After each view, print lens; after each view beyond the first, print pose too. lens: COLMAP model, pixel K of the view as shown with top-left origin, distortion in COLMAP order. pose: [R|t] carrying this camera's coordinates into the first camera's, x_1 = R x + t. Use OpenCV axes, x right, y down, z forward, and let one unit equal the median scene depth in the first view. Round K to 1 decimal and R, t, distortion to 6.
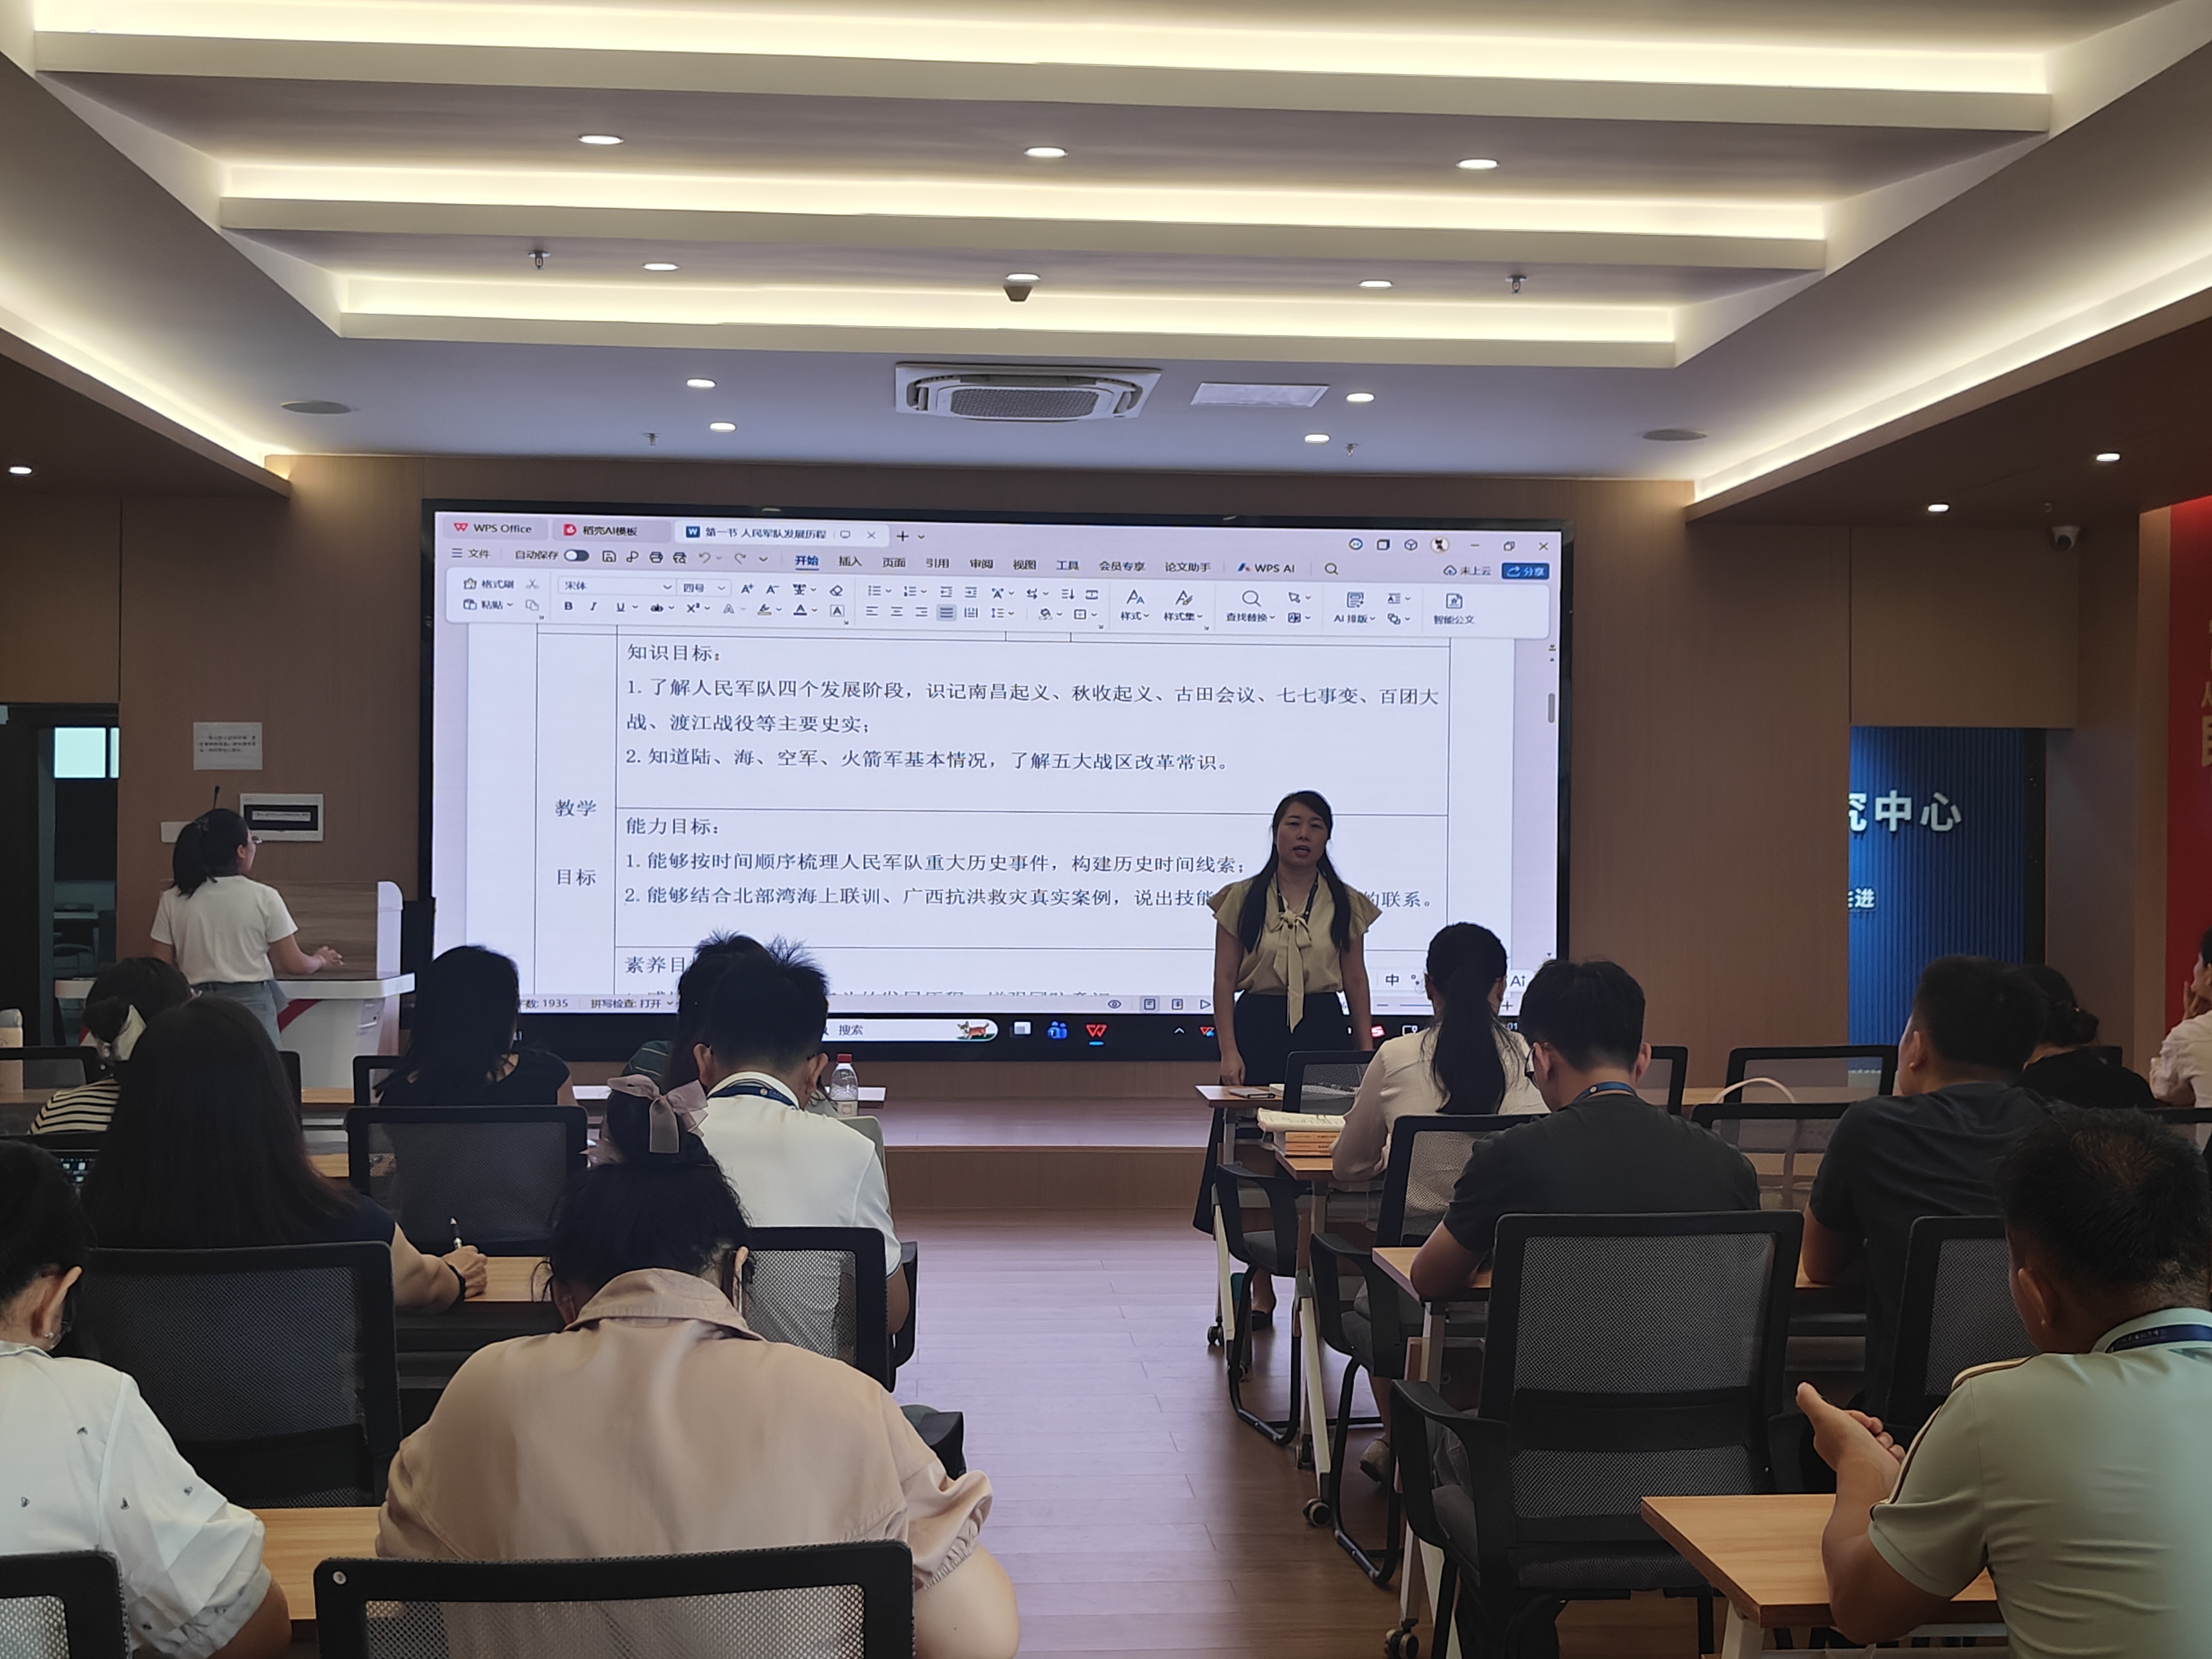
lens RADIAL K [[2560.8, 0, 1149.3], [0, 2560.8, 844.8], [0, 0, 1]] dist [0.022356, 0.000000]
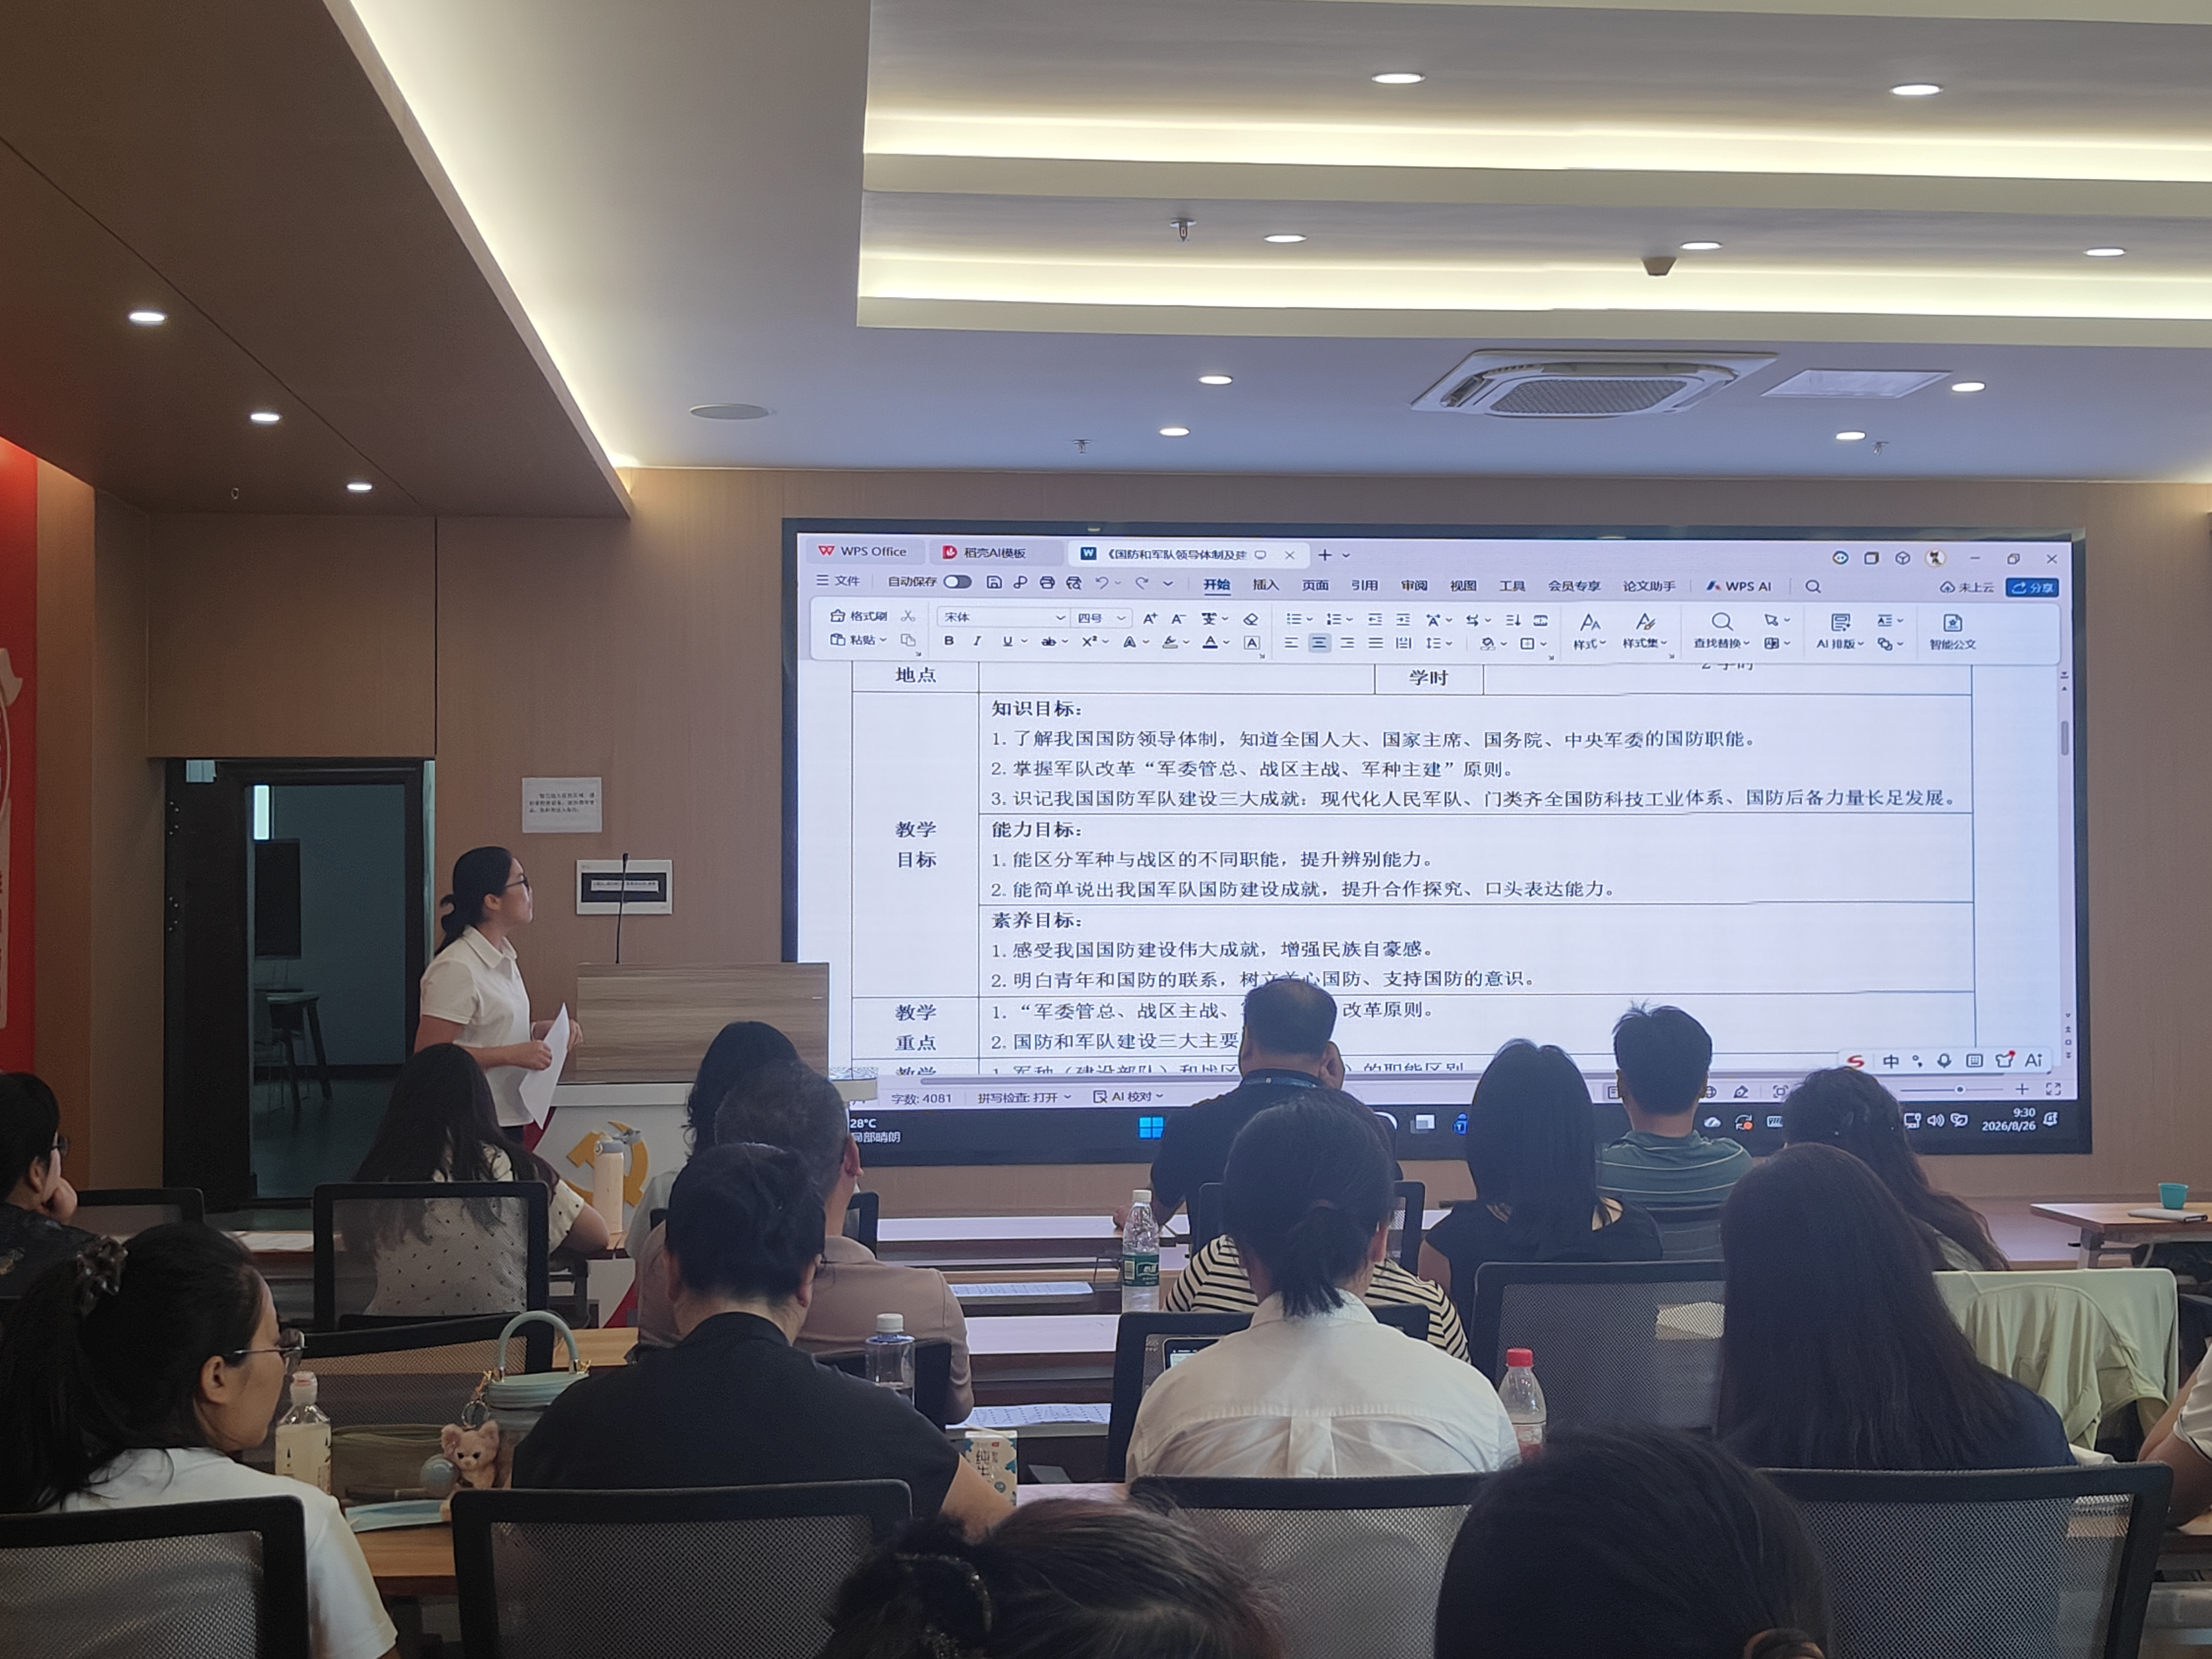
lens RADIAL K [[2822.9, 0, 1103.8], [0, 2822.9, 828.6], [0, 0, 1]] dist [0.075140, 0.000000]
pose [[0.999873, -0.010865, 0.011690, -0.185857], [0.011169, 0.999593, -0.026252, -0.003559], [-0.011400, 0.026379, 0.999587, 0.045277]]
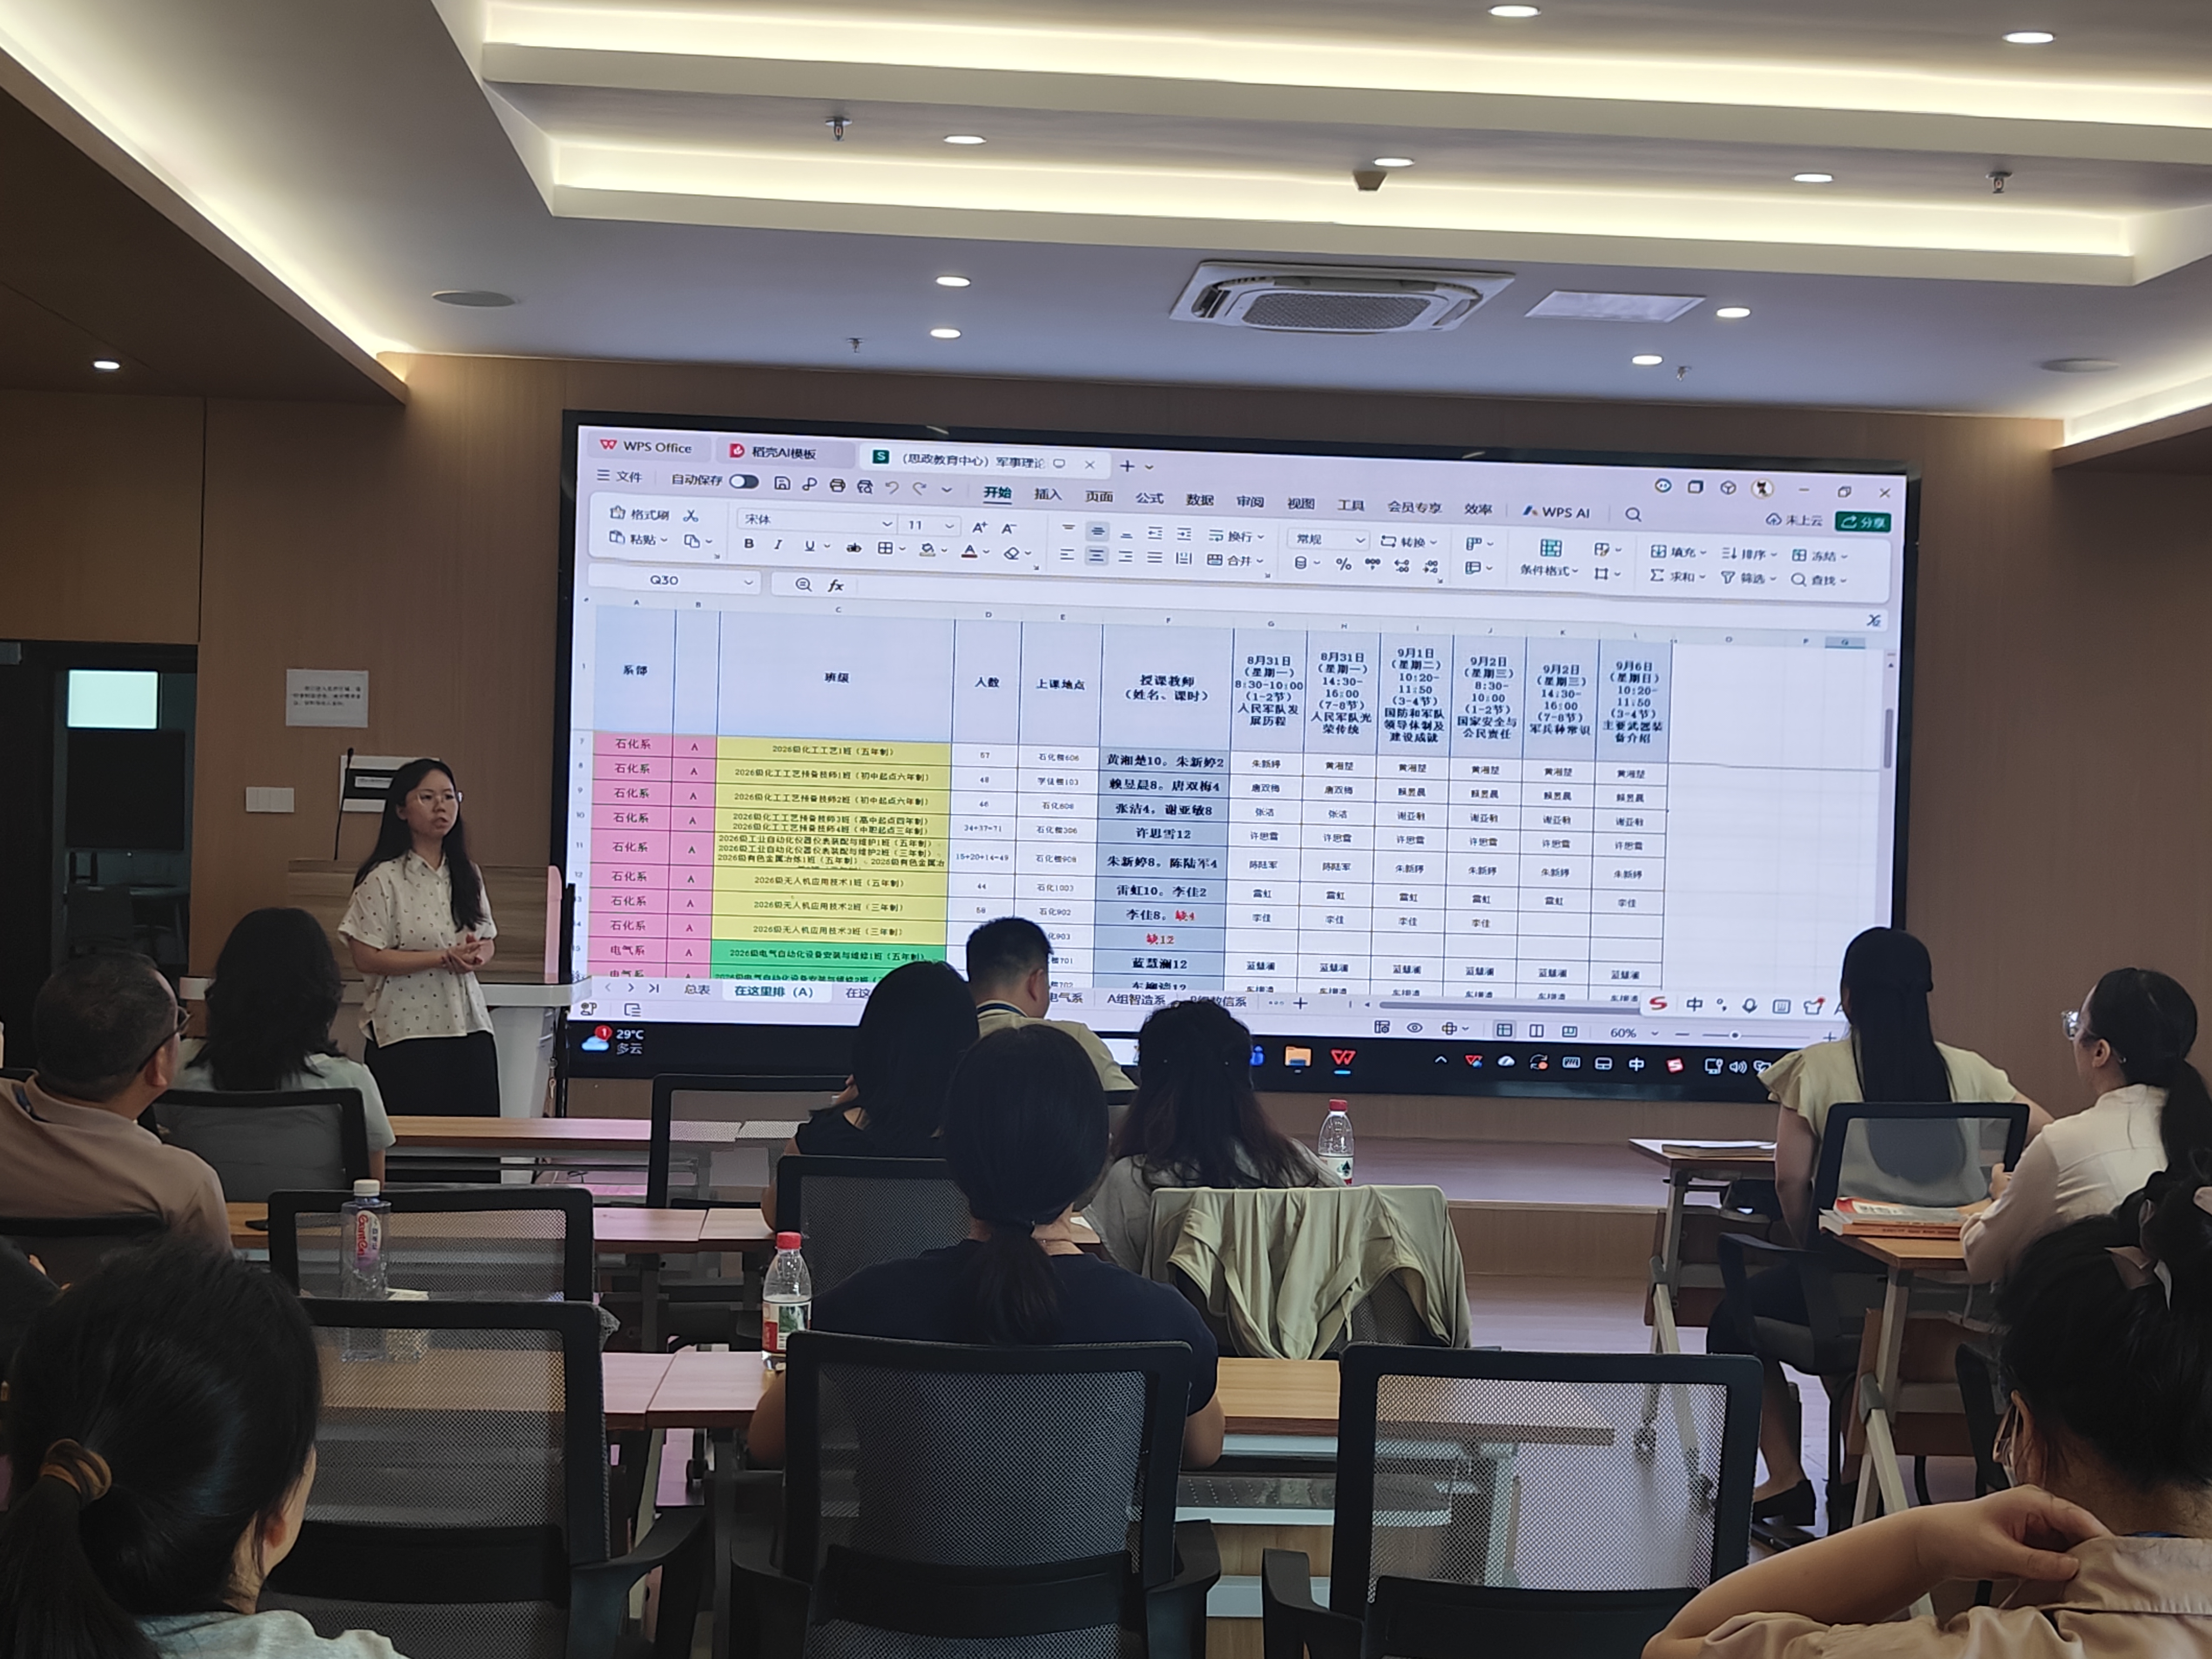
lens RADIAL K [[2998.3, 0, 1140.6], [0, 2998.3, 842.1], [0, 0, 1]] dist [0.055804, 0.000000]
pose [[0.999783, 0.020793, -0.000972, -0.089728], [-0.020787, 0.999770, 0.005320, -0.002344], [0.001082, -0.005299, 0.999985, 0.013573]]
